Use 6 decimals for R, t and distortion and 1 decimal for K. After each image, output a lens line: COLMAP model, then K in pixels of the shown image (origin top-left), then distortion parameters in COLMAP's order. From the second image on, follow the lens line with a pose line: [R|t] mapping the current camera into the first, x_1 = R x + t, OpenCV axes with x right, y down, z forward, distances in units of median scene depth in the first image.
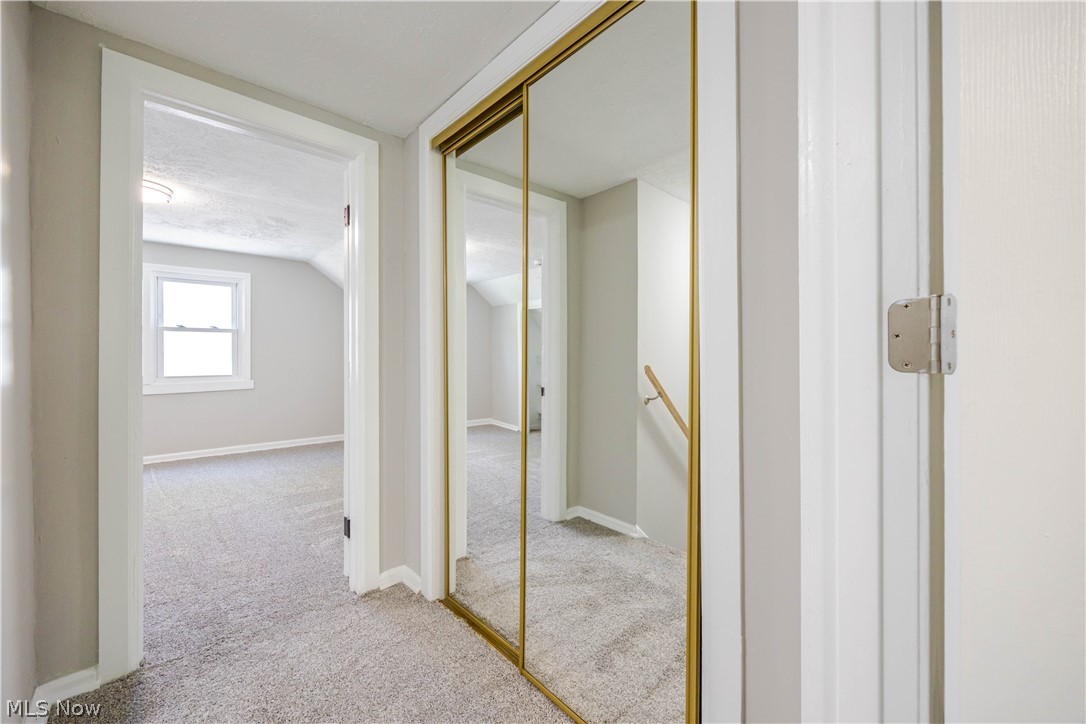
lens RADIAL K [[422.7, 0, 535.1], [0, 422.7, 357.1], [0, 0, 1]] dist [-0.002239, 0.000162]
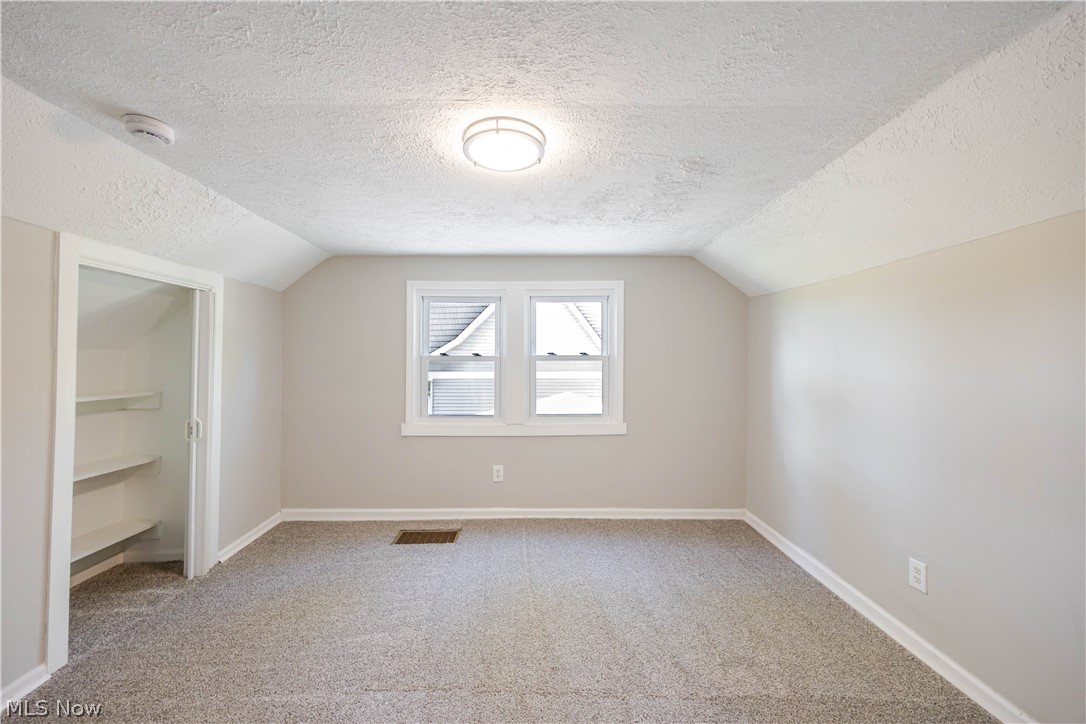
lens RADIAL K [[422.7, 0, 535.1], [0, 422.7, 357.1], [0, 0, 1]] dist [-0.002239, 0.000162]
pose [[0.744823, -0.006932, -0.667227, -0.306804], [-0.004021, 0.999881, -0.014876, -0.053789], [0.667251, 0.013763, 0.744706, 0.356562]]
